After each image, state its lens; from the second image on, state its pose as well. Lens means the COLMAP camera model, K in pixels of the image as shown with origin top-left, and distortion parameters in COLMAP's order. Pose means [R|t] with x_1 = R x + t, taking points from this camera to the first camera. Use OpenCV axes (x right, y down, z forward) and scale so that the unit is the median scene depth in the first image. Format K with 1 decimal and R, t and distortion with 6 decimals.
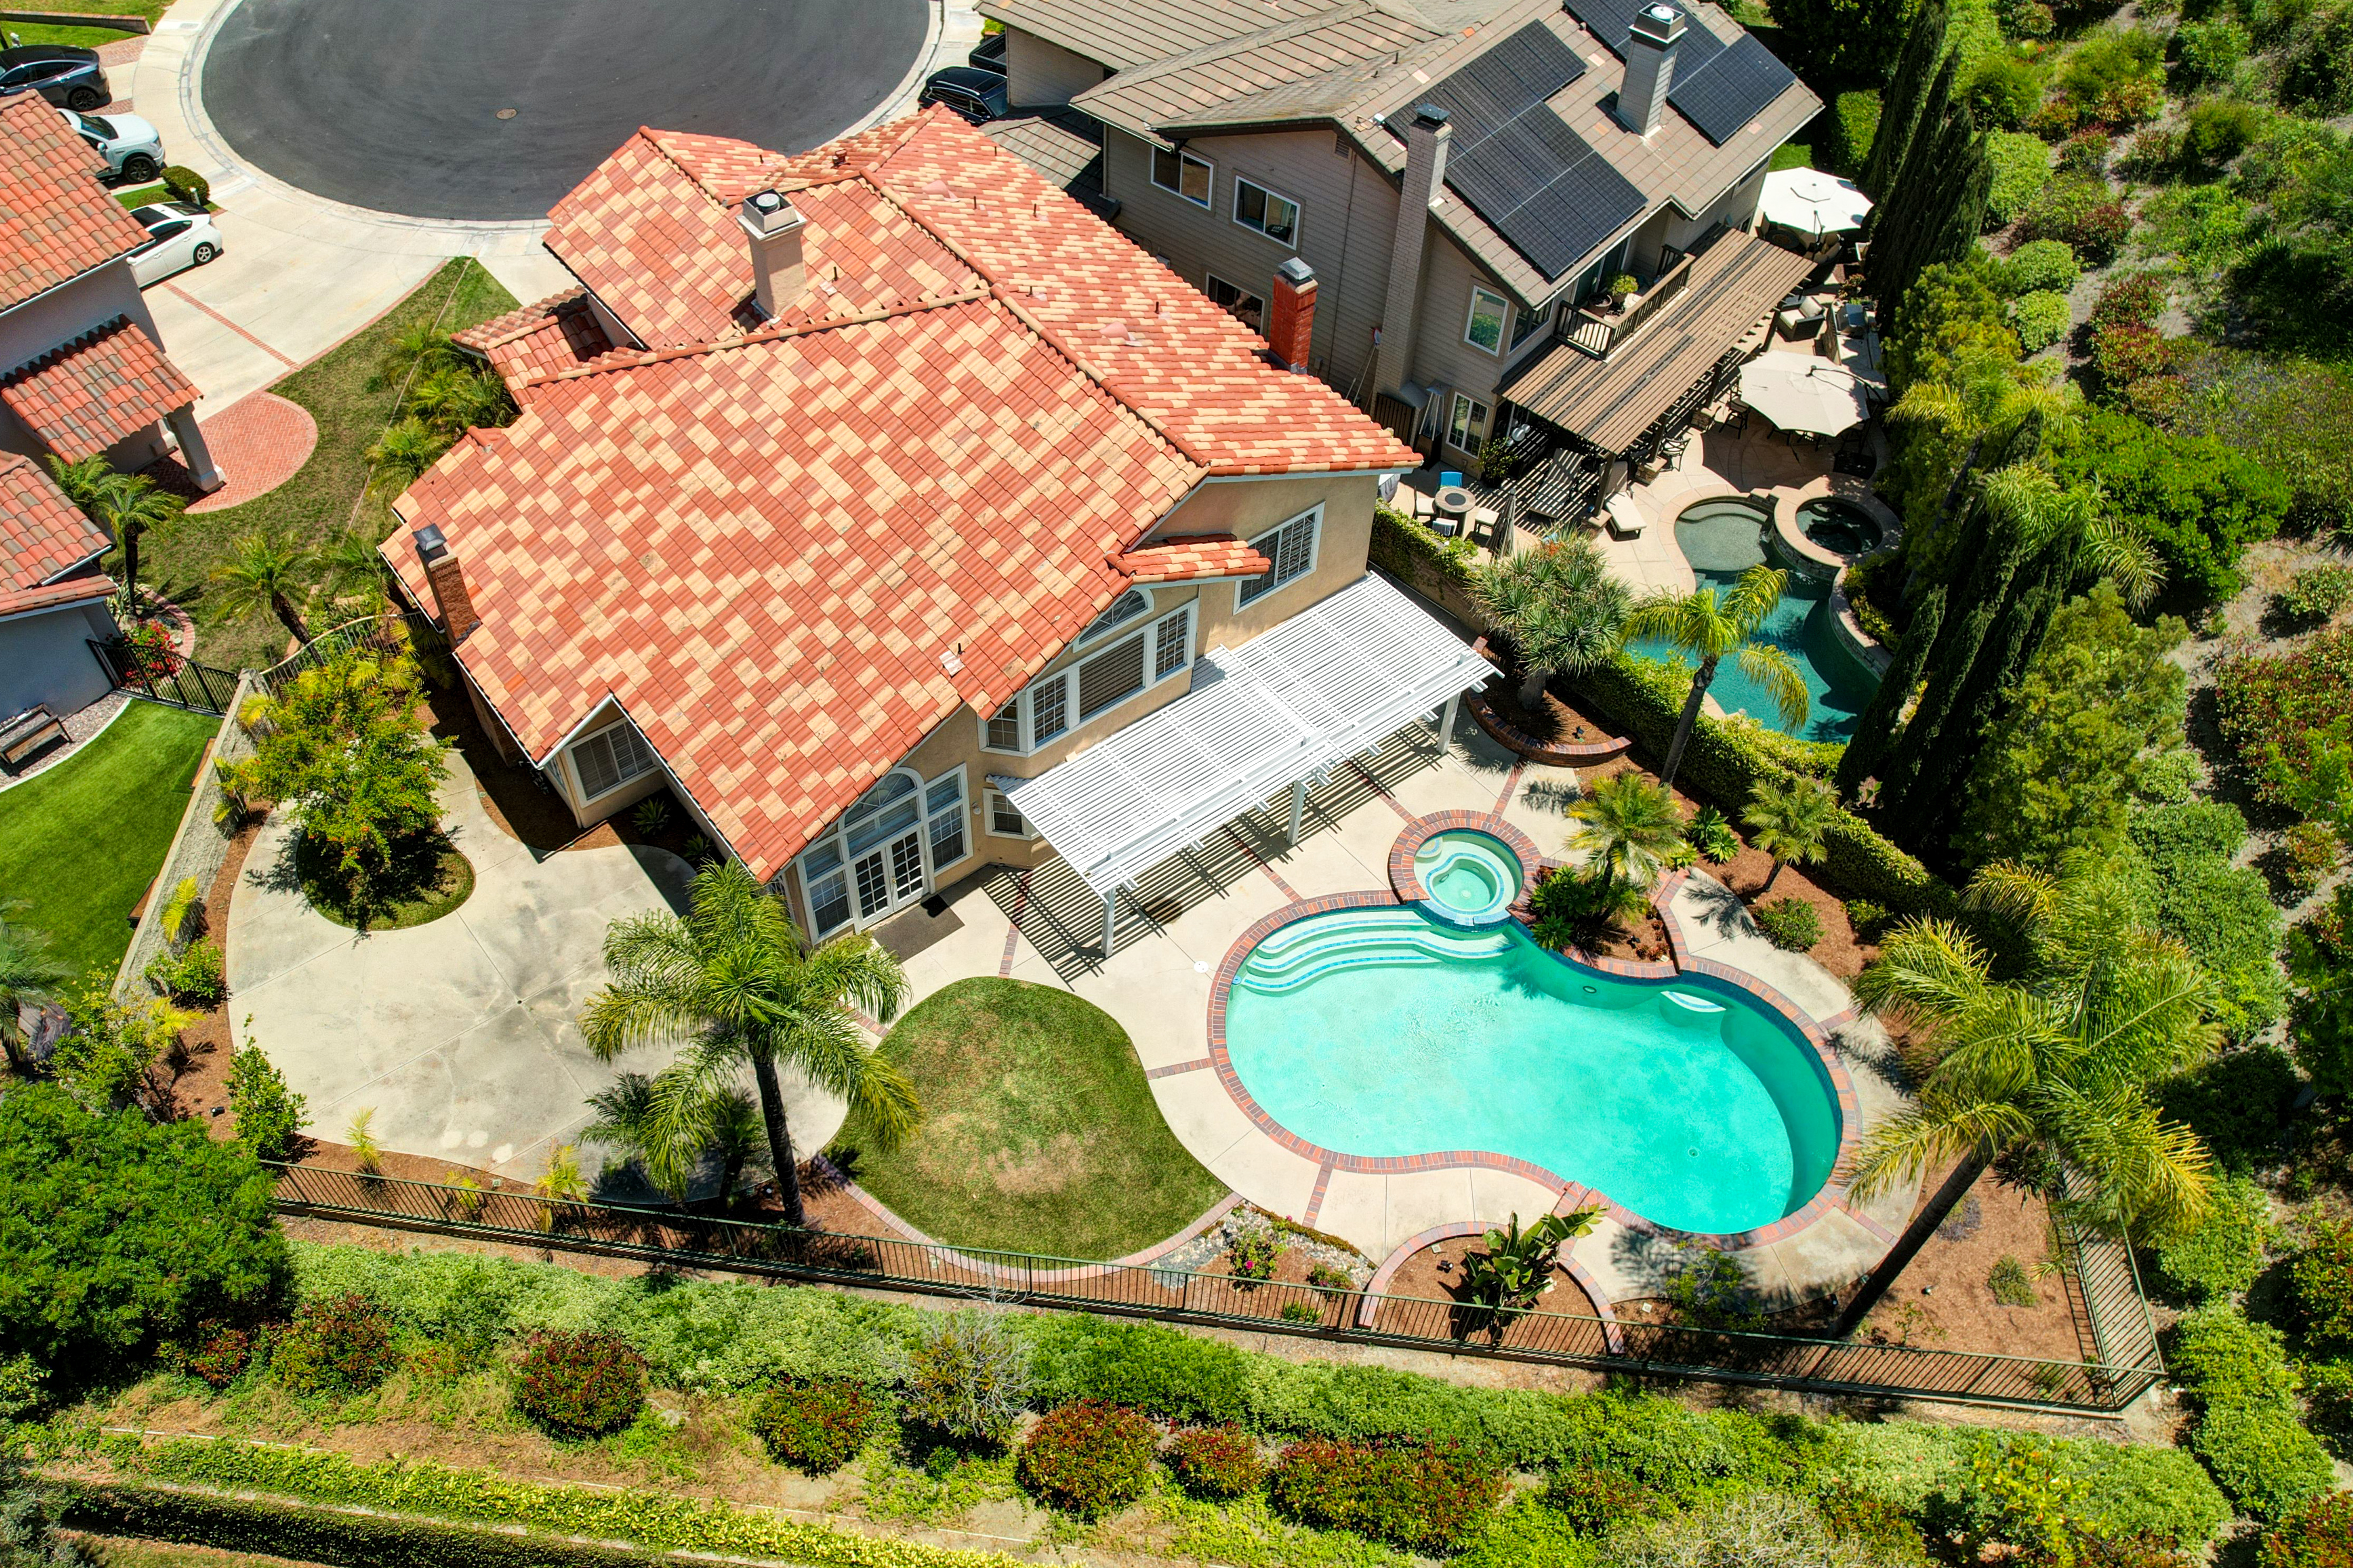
lens RADIAL K [[1782.6, 0, 1089.2], [0, 1782.6, 781.8], [0, 0, 1]] dist [-0.031997, 0.001994]
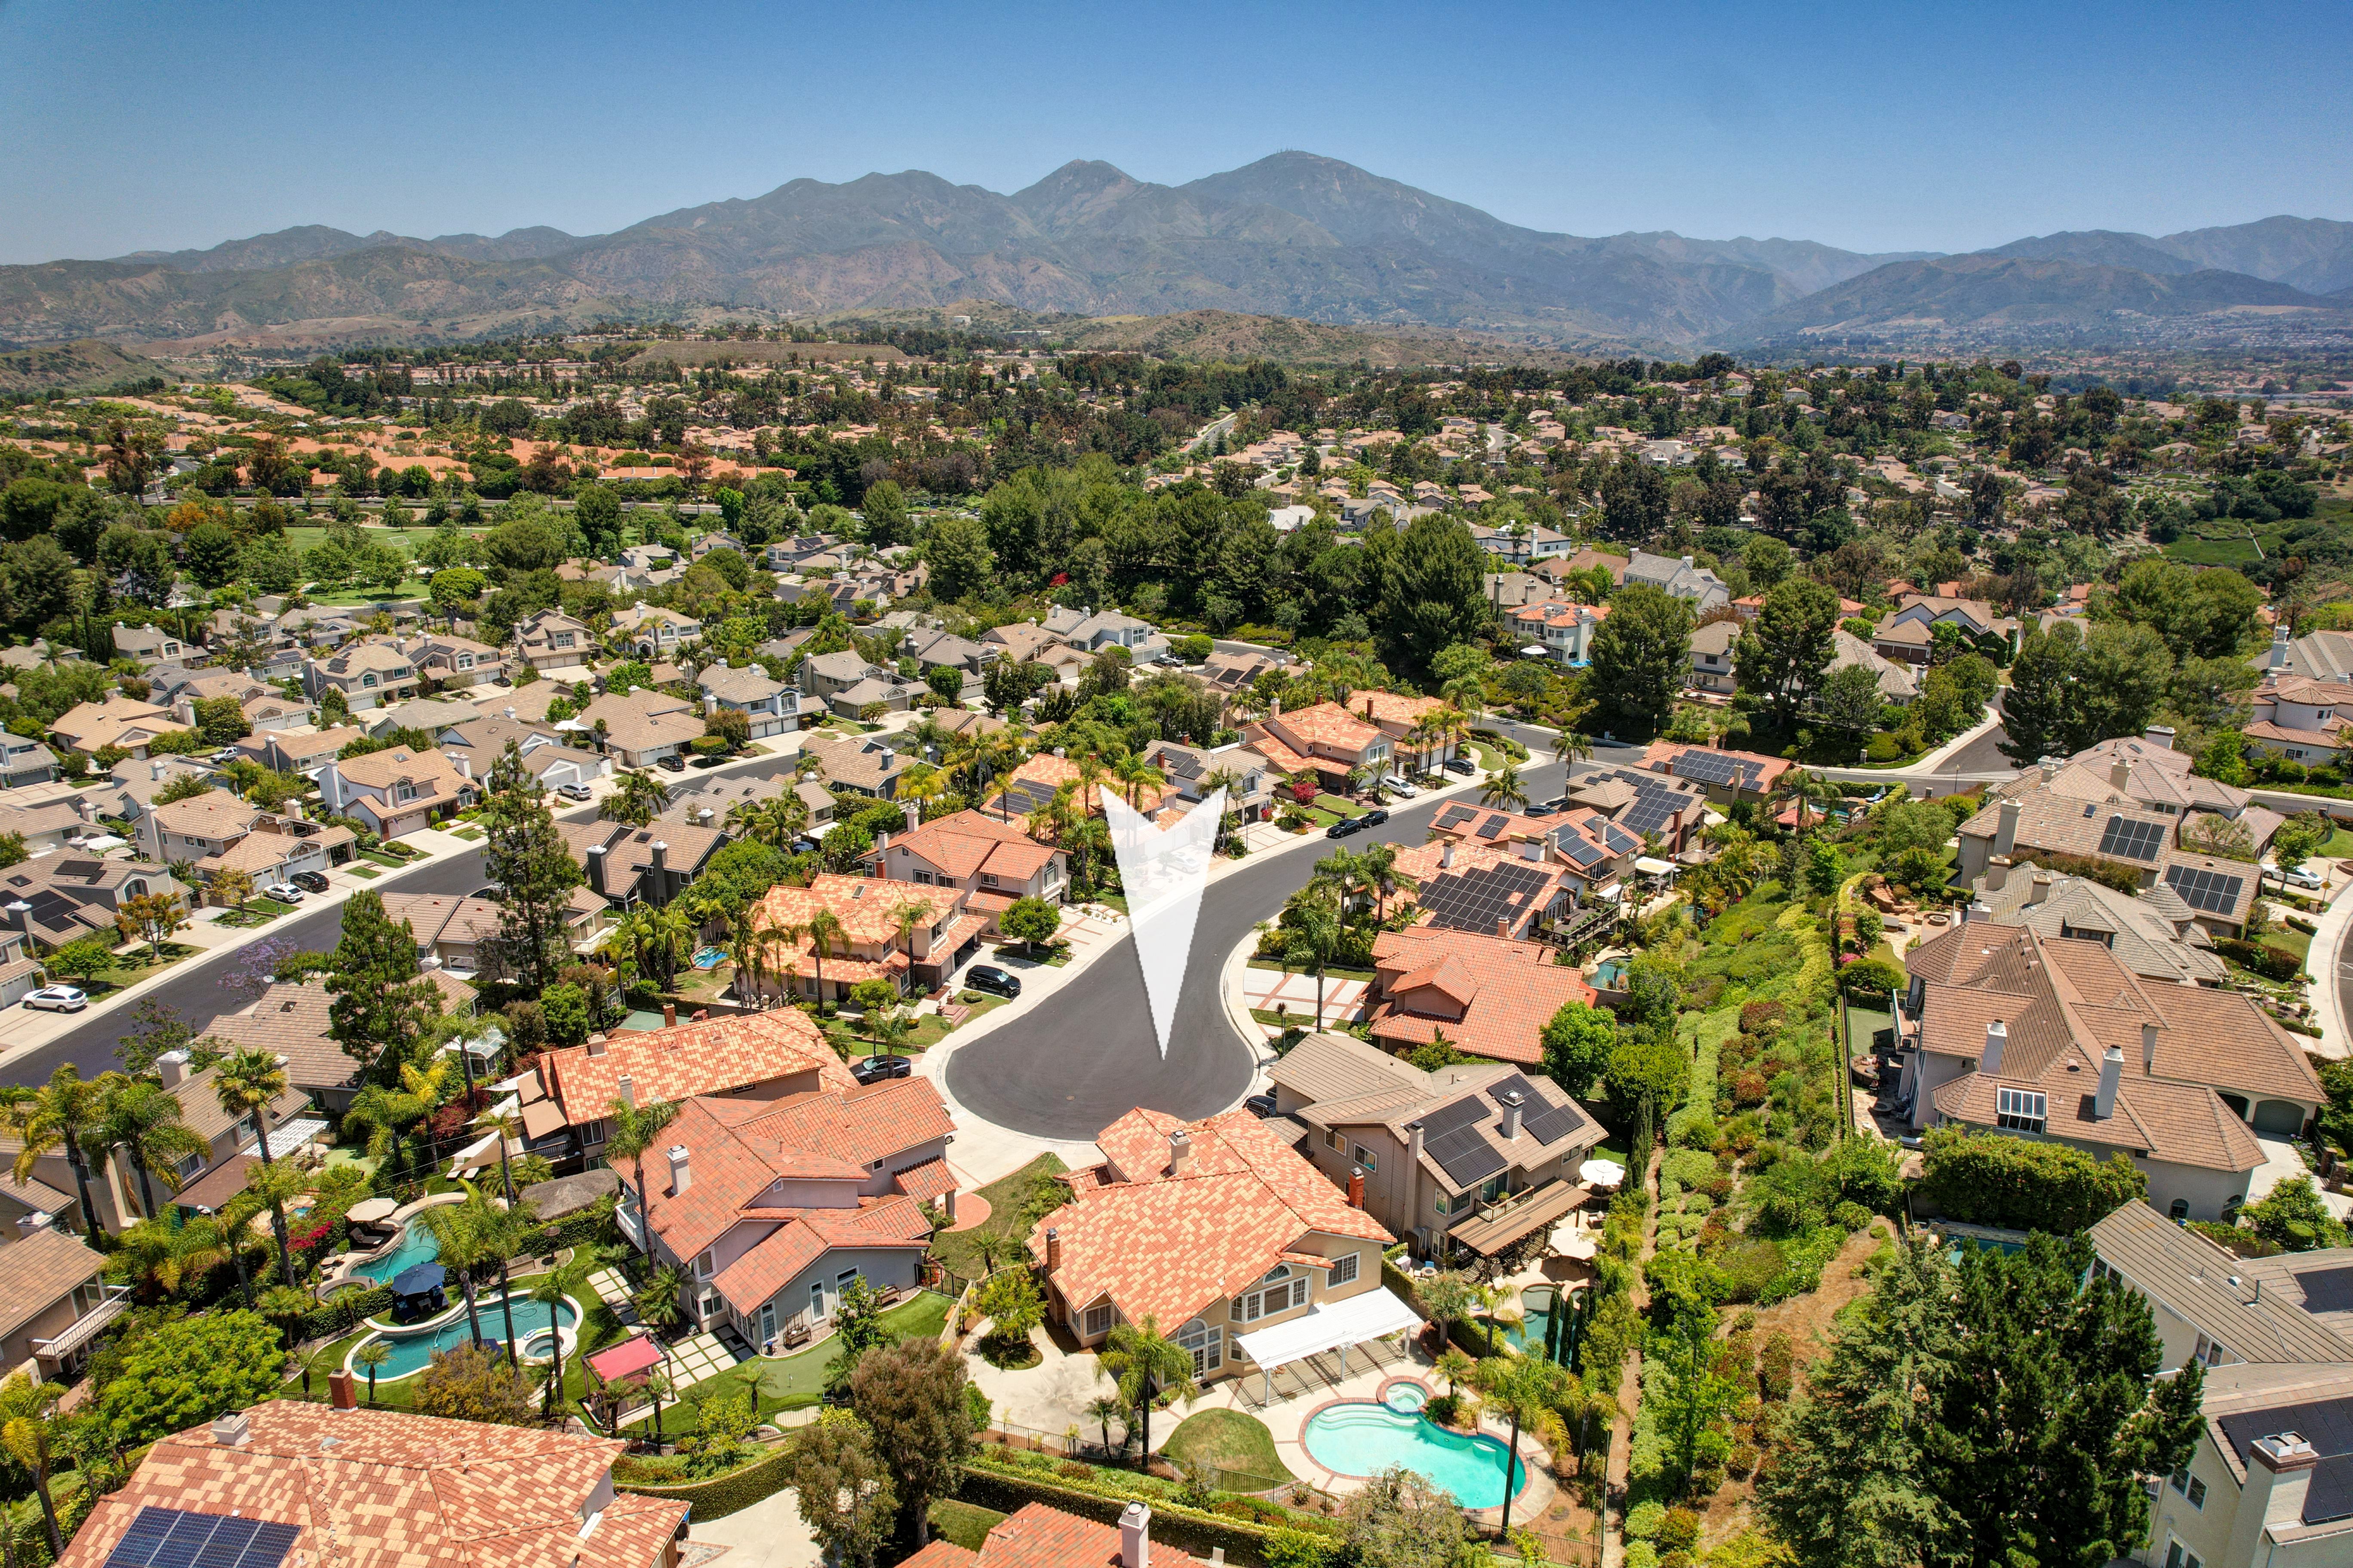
lens RADIAL K [[1478.3, 0, 1176.5], [0, 1478.3, 784.0], [0, 0, 1]] dist [-0.060145, 0.048893]
pose [[0.984547, 0.042388, -0.169914, 0.209696], [-0.129617, 0.828827, -0.544284, 0.532620], [0.117758, 0.557897, 0.821513, -1.358505]]
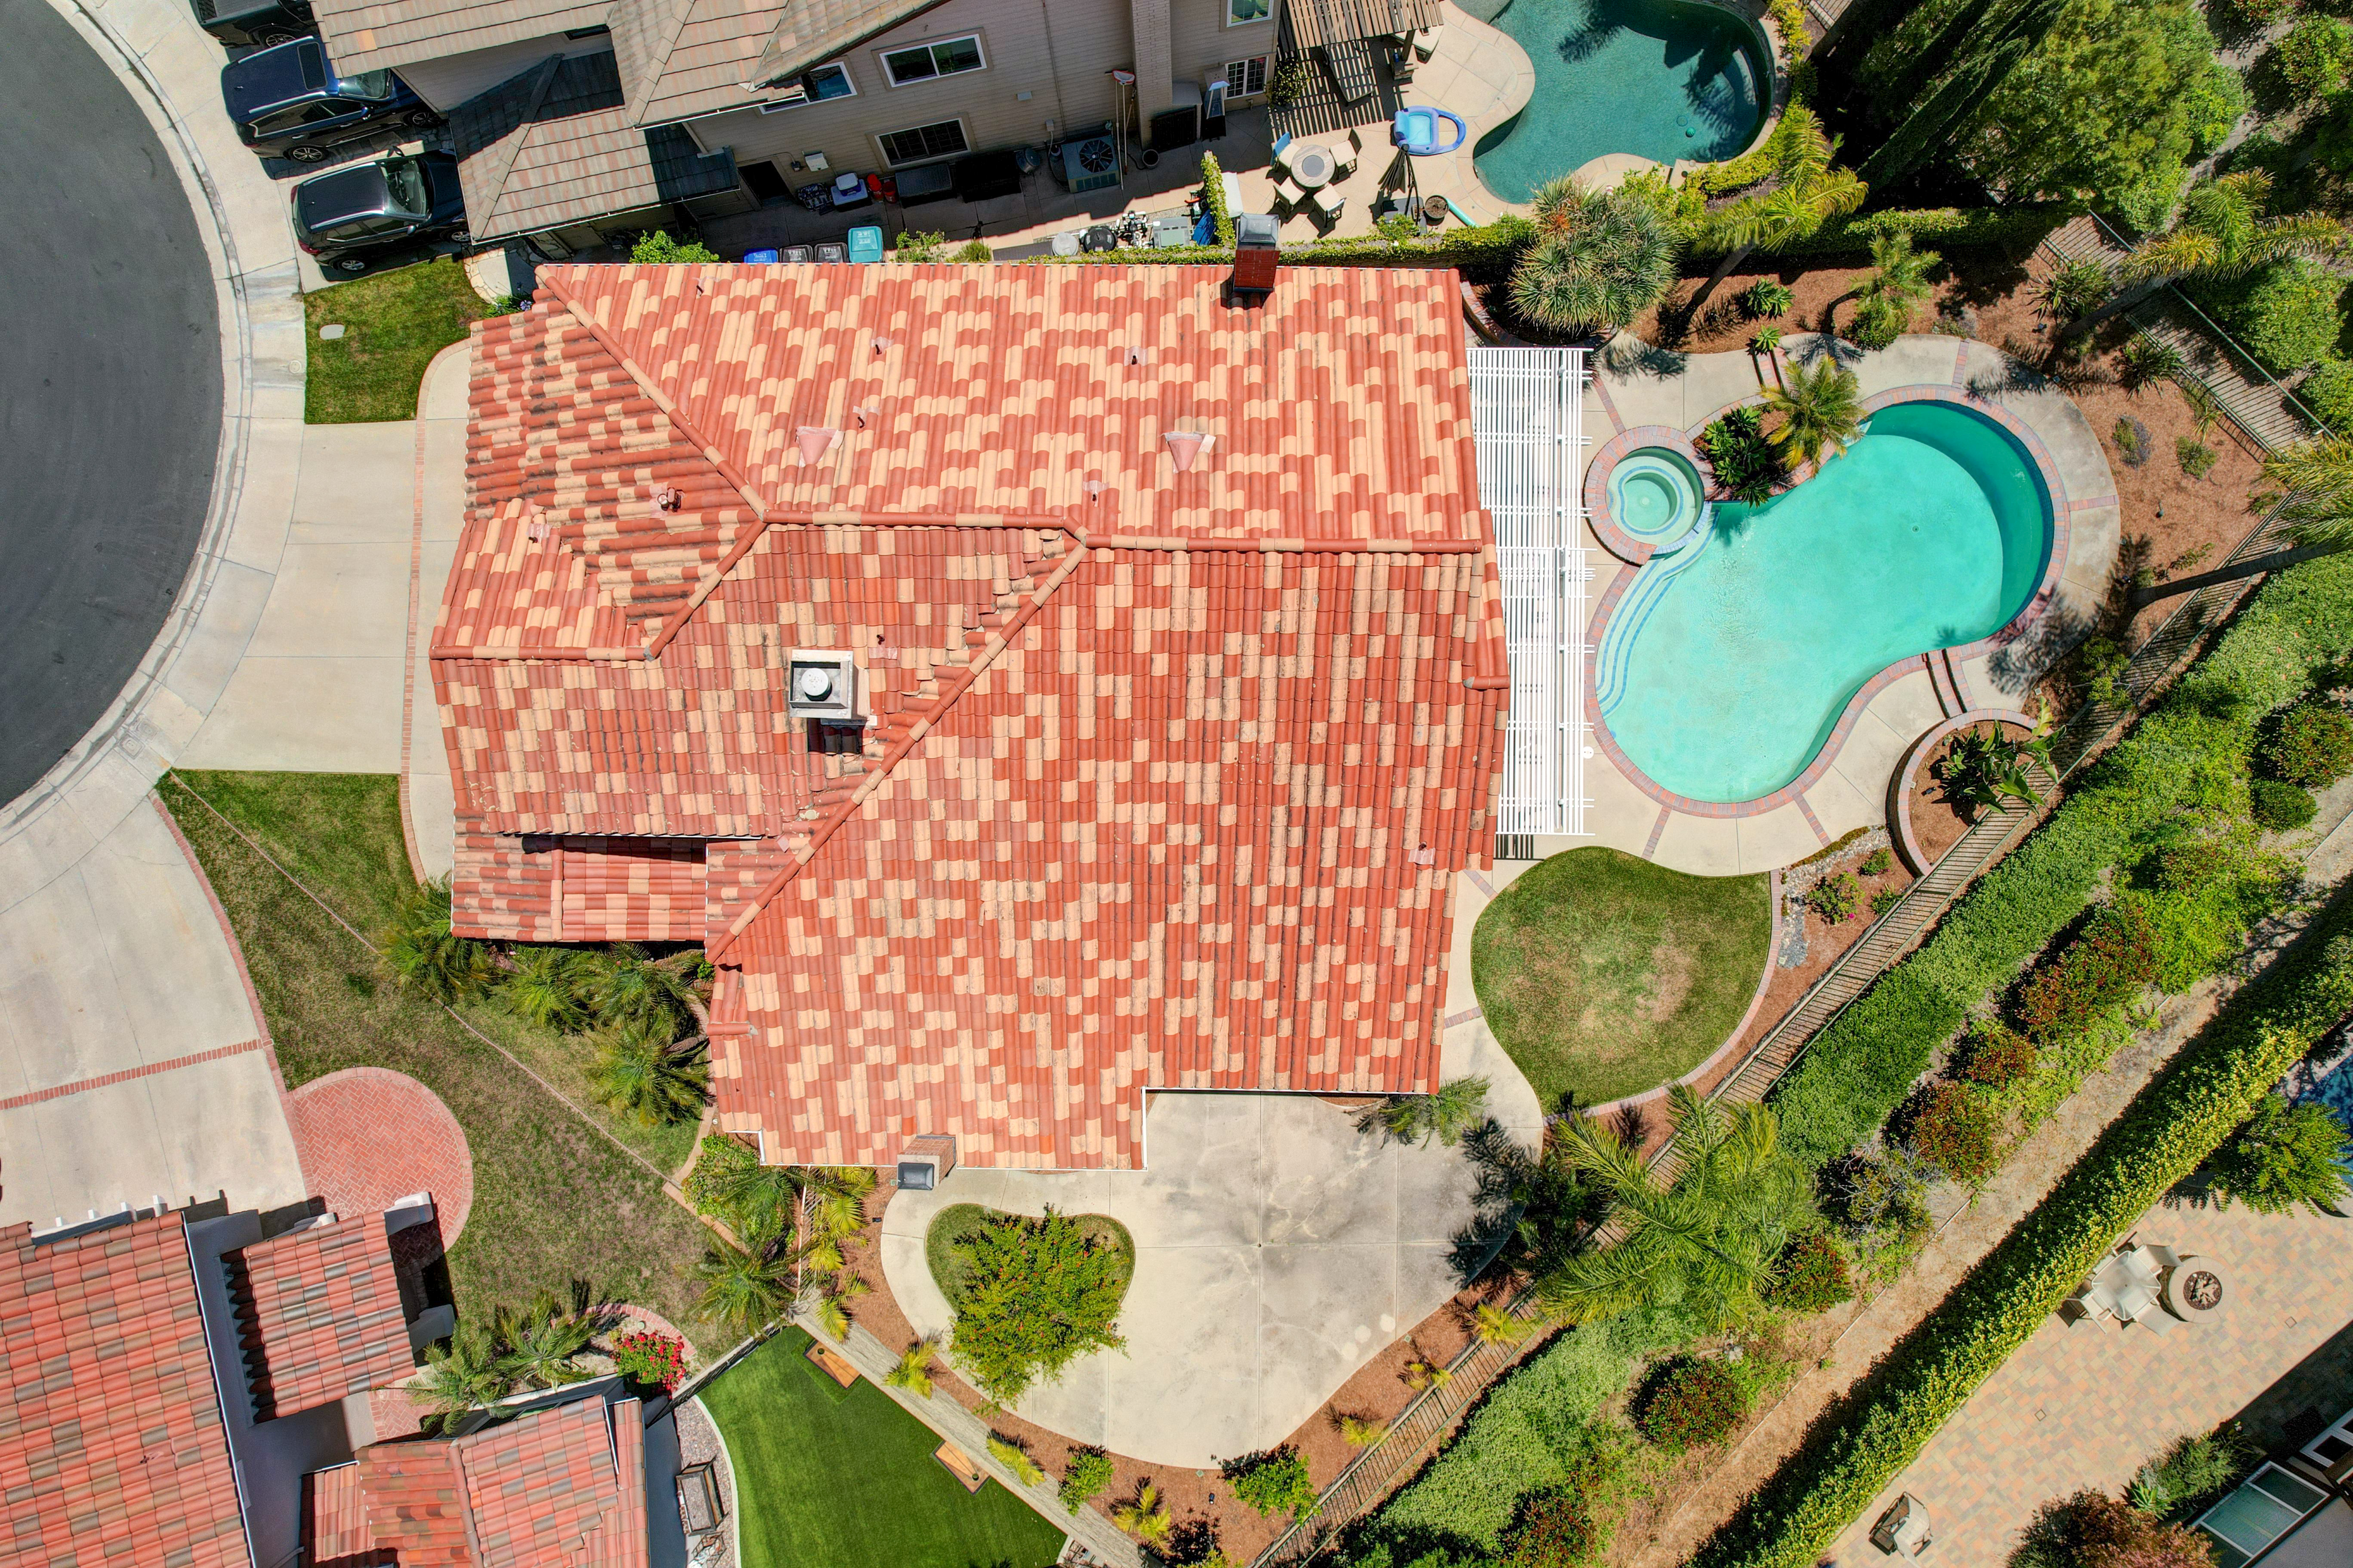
lens RADIAL K [[1478.3, 0, 1176.5], [0, 1478.3, 784.0], [0, 0, 1]] dist [-0.060145, 0.048893]
pose [[0.610623, -0.791606, 0.022373, -0.131917], [0.610327, 0.488416, 0.623658, -0.620015], [-0.504619, -0.367165, 0.781377, 0.375484]]
